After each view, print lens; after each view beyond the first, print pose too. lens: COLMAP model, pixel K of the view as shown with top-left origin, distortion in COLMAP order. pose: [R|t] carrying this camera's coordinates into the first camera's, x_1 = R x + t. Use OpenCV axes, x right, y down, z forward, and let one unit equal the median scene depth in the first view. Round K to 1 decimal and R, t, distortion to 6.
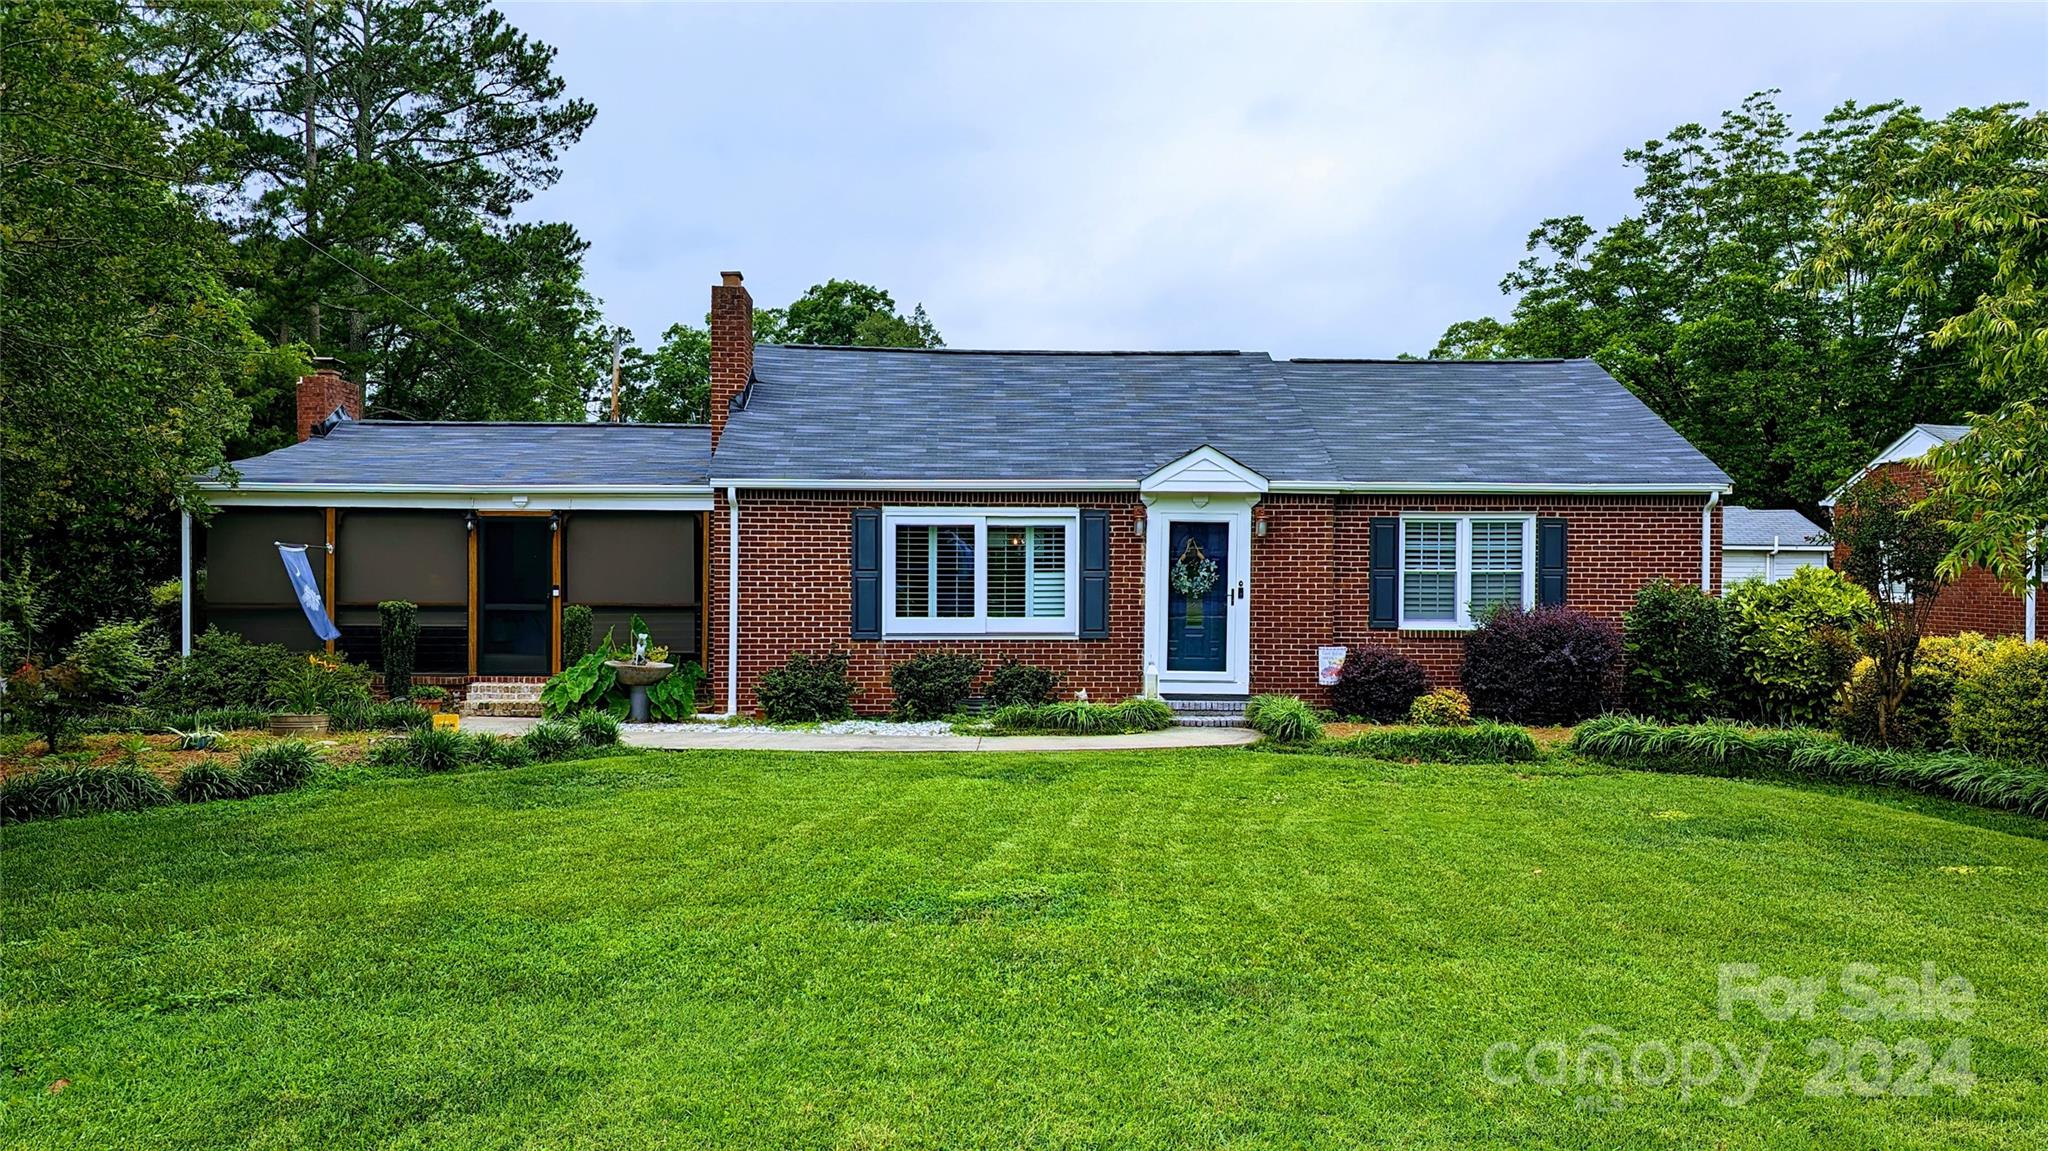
lens RADIAL K [[1488.6, 0, 1013.4], [0, 1488.6, 566.3], [0, 0, 1]] dist [0.019632, -0.007658]
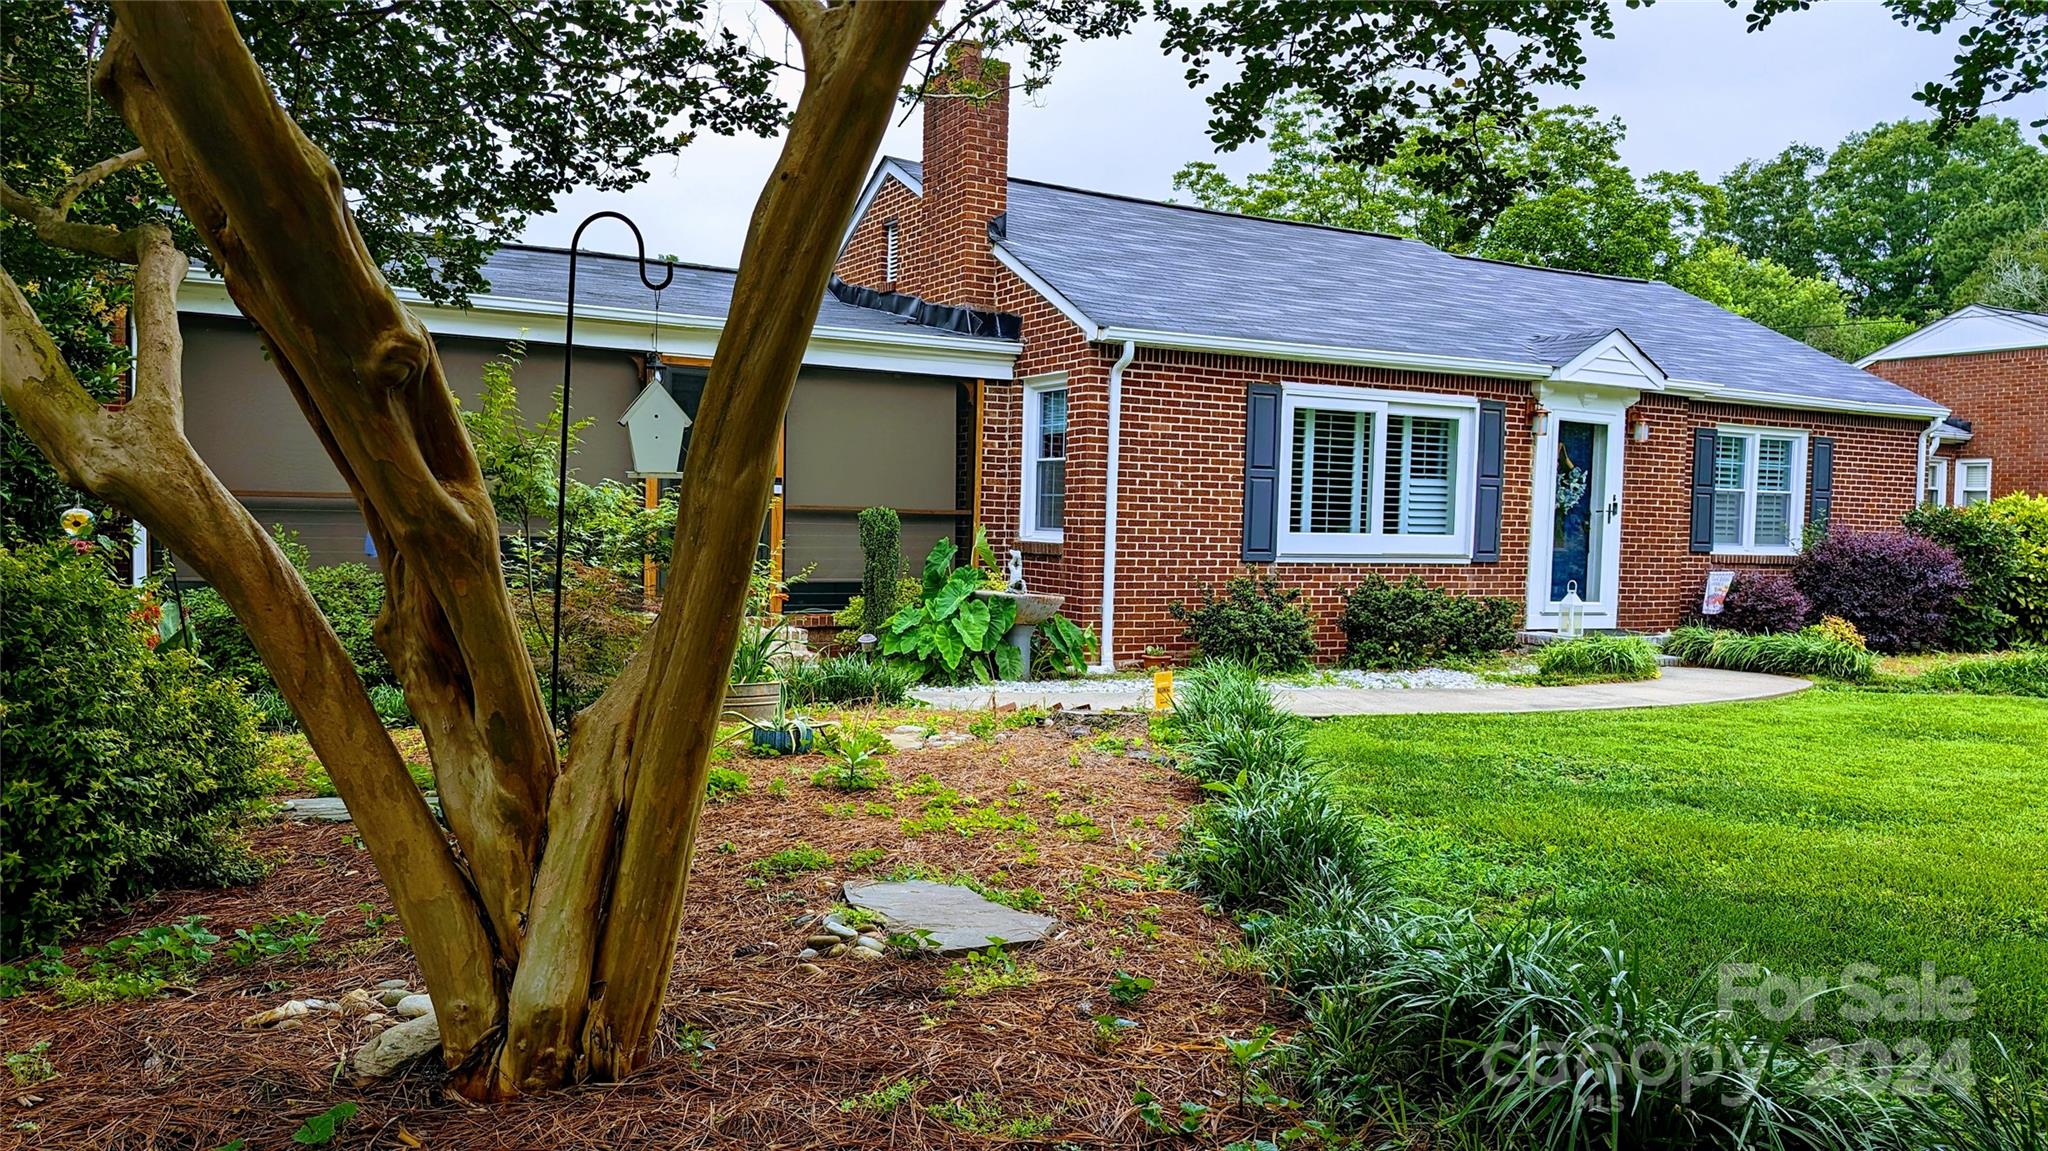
lens RADIAL K [[1488.6, 0, 1013.4], [0, 1488.6, 566.3], [0, 0, 1]] dist [0.019632, -0.007658]
pose [[0.892437, 0.002849, 0.451163, -0.535018], [-0.019343, 0.999302, 0.031952, 0.029922], [-0.450757, -0.037242, 0.891869, 0.396186]]
